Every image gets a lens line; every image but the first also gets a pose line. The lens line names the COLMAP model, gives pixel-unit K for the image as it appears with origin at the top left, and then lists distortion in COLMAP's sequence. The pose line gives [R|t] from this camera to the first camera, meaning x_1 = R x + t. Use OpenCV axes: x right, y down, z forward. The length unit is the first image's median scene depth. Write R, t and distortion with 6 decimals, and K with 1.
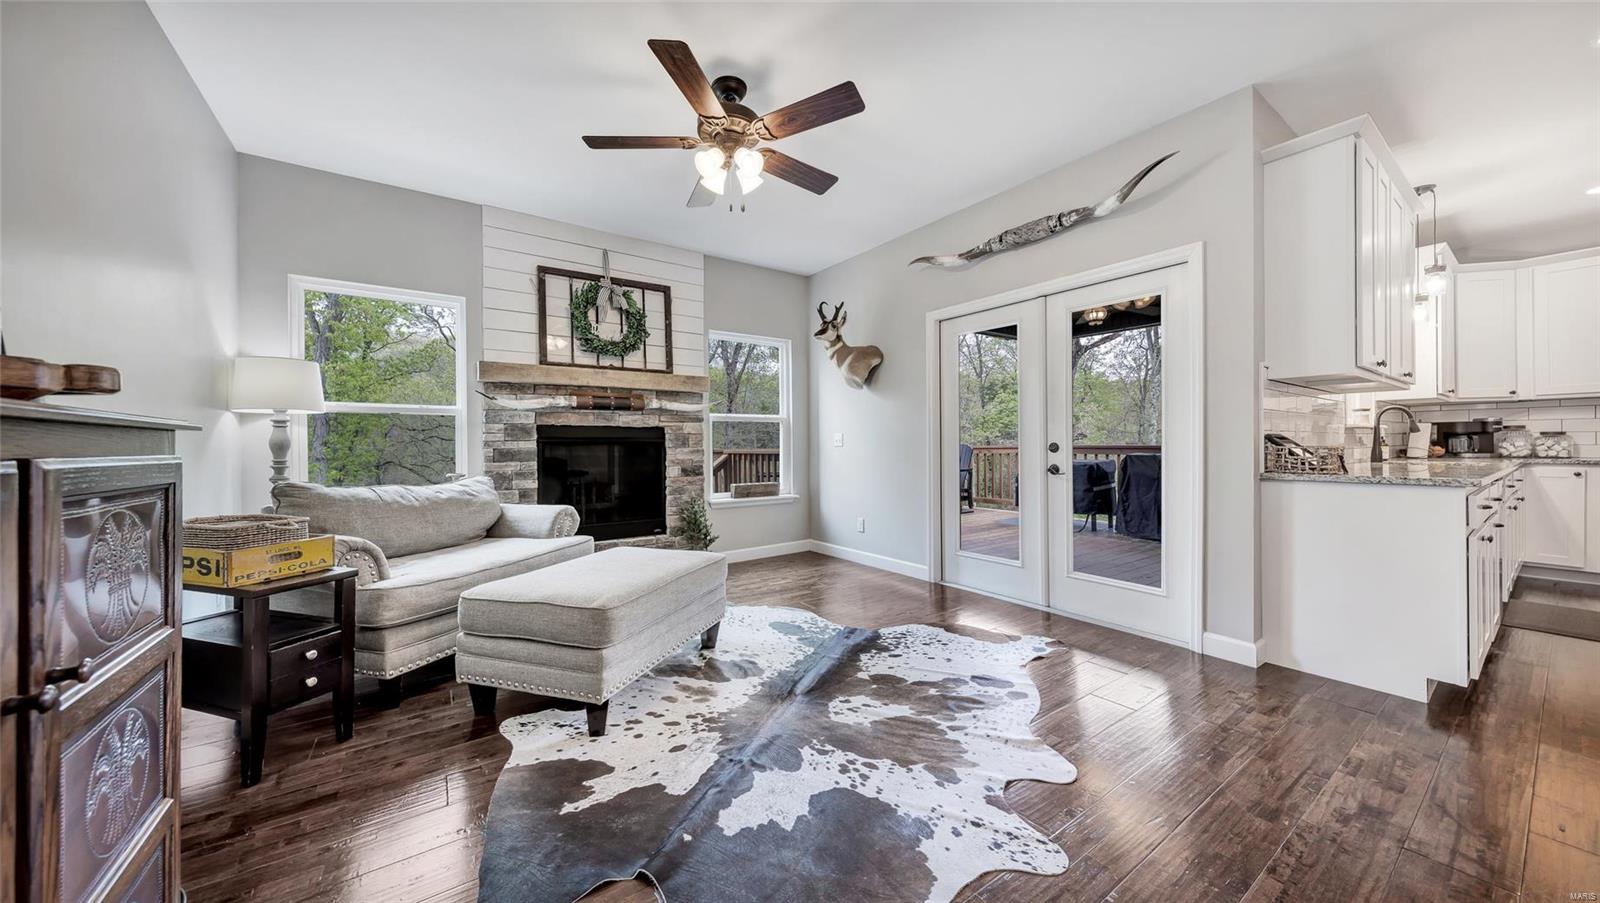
lens RADIAL K [[528.5, 0, 784.1], [0, 528.5, 447.1], [0, 0, 1]] dist [0.005810, -0.001056]
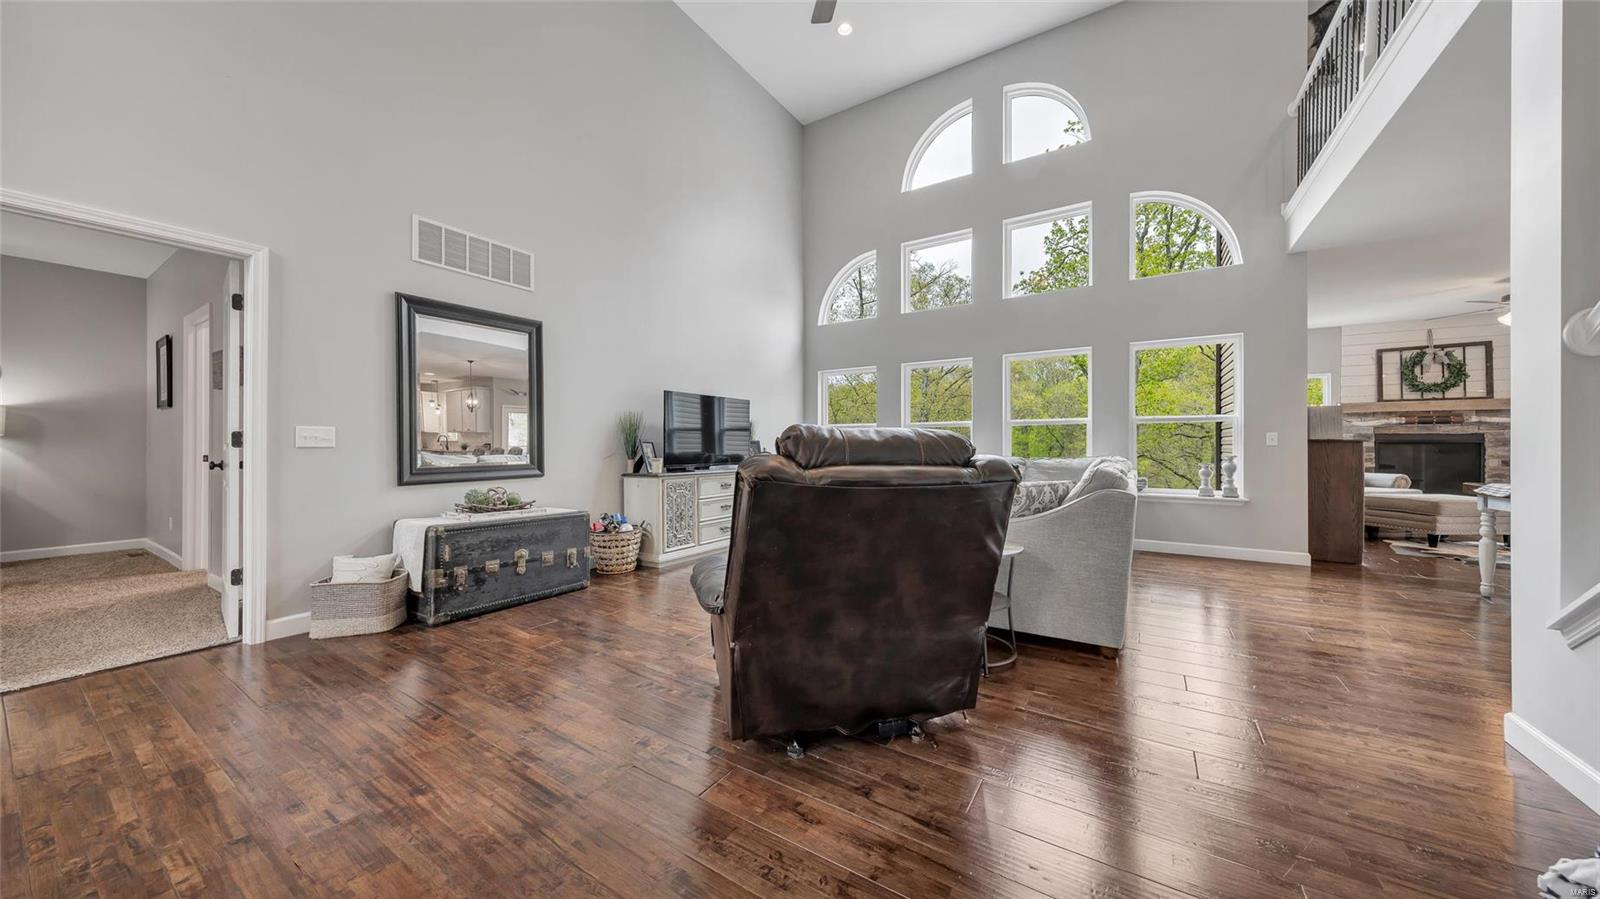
lens RADIAL K [[528.5, 0, 803.0], [0, 528.5, 443.5], [0, 0, 1]] dist [0.005810, -0.001056]
pose [[0.398883, 0.010956, -0.916936, 0.440205], [-0.008884, 0.999928, 0.008083, -0.004171], [0.916959, 0.004922, 0.398952, -1.566570]]
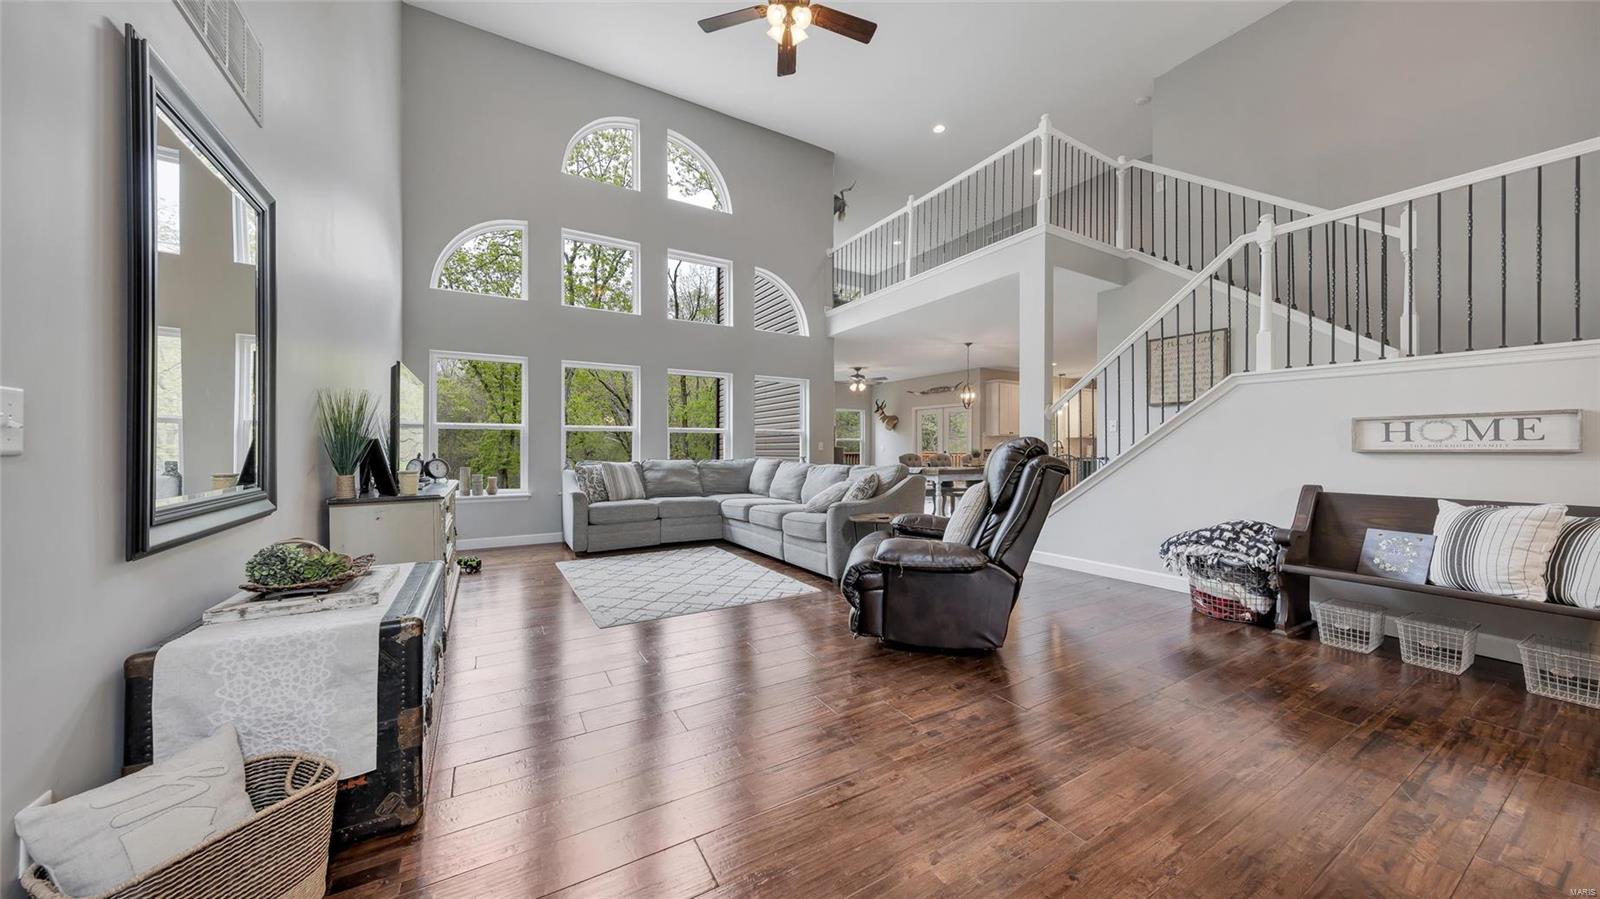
lens RADIAL K [[528.5, 0, 795.0], [0, 528.5, 449.7], [0, 0, 1]] dist [0.005810, -0.001056]
pose [[0.997674, 0.012304, -0.067042, -0.196280], [-0.012636, 0.999910, -0.004530, 0.010261], [0.066981, 0.005367, 0.997740, -2.093497]]
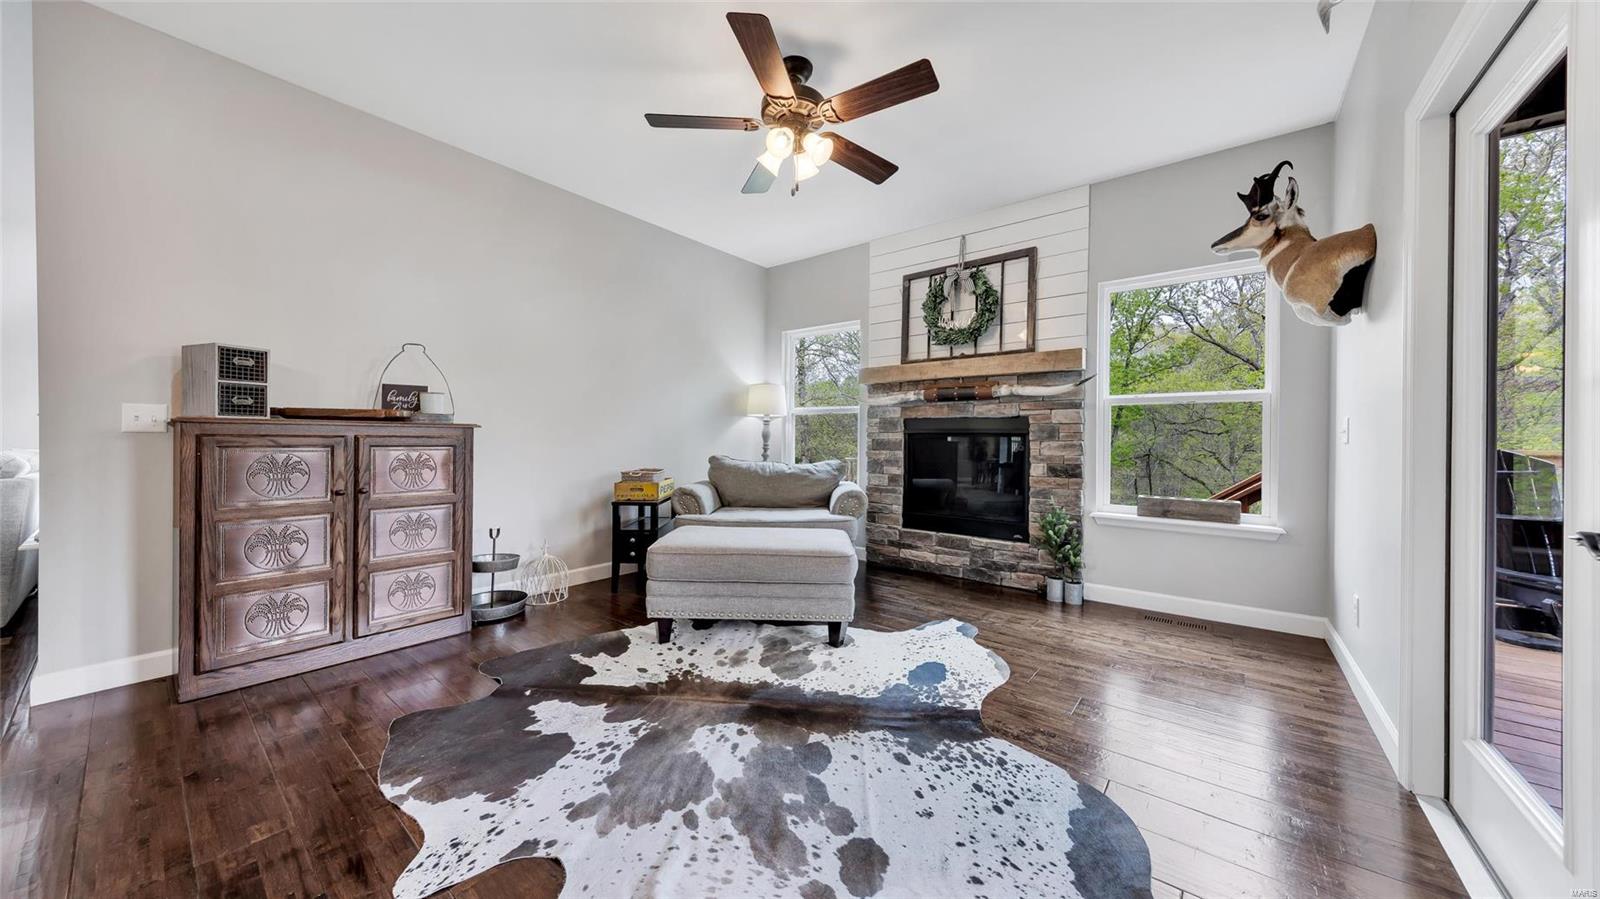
lens RADIAL K [[528.5, 0, 811.1], [0, 528.5, 444.9], [0, 0, 1]] dist [0.005810, -0.001056]
pose [[0.305111, 0.020429, -0.952098, 0.525132], [-0.011980, 0.999773, 0.017612, -0.003274], [0.952241, 0.006033, 0.305286, 0.457269]]
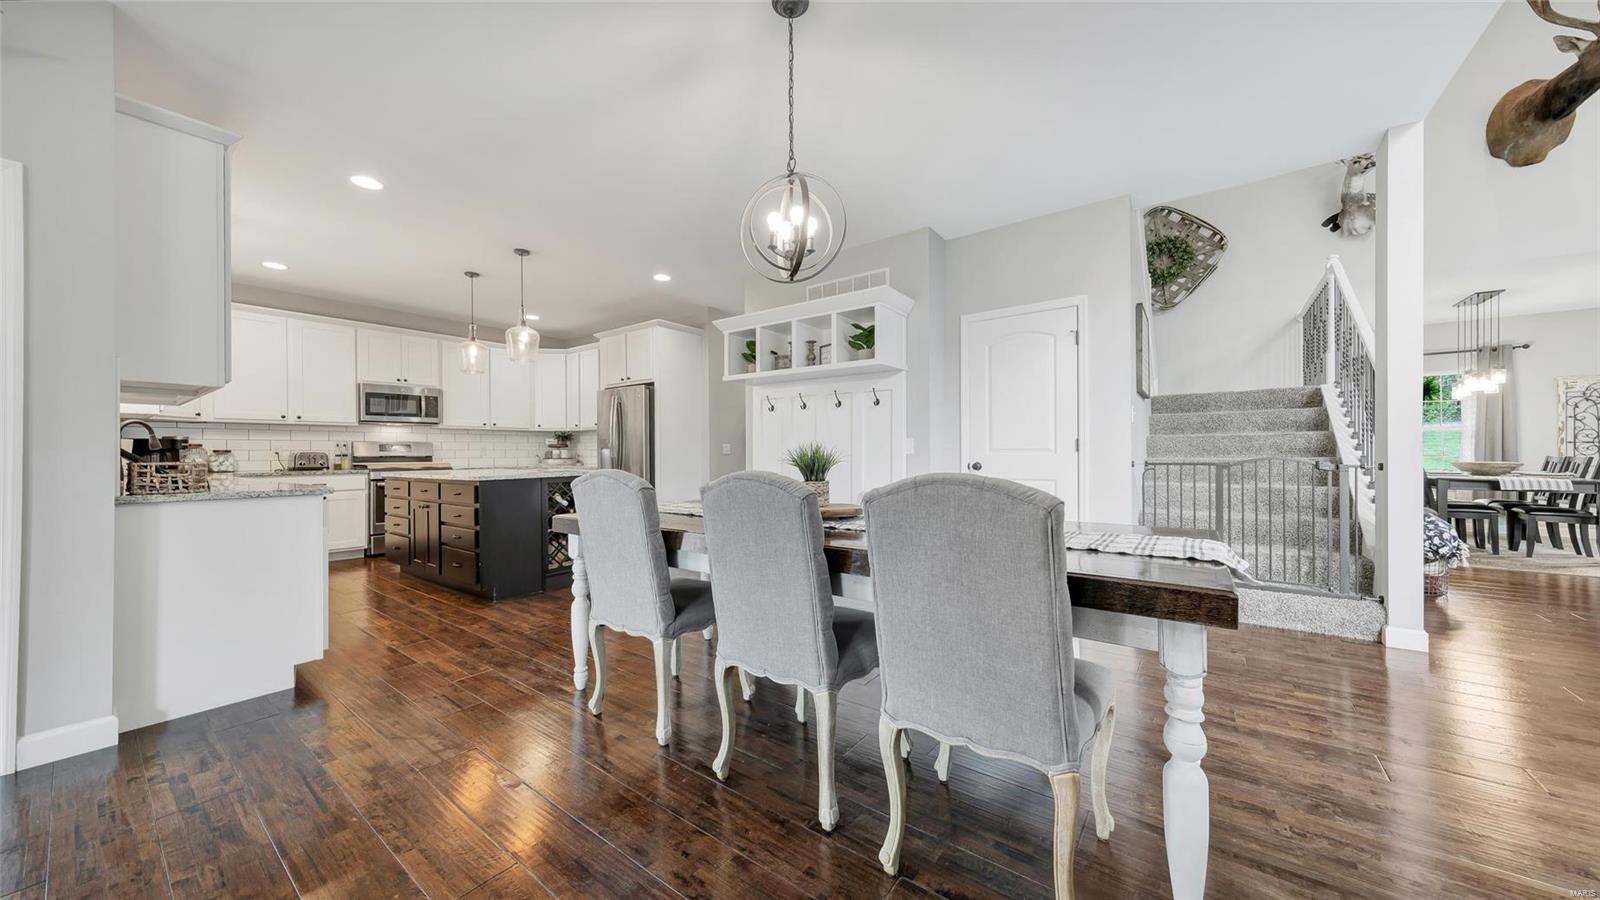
lens RADIAL K [[528.5, 0, 803.6], [0, 528.5, 460.3], [0, 0, 1]] dist [0.005810, -0.001056]
pose [[-0.336411, -0.002690, 0.941711, -0.122557], [0.010538, 0.999923, 0.006621, -0.000080], [-0.941656, 0.012151, -0.336357, 0.184767]]
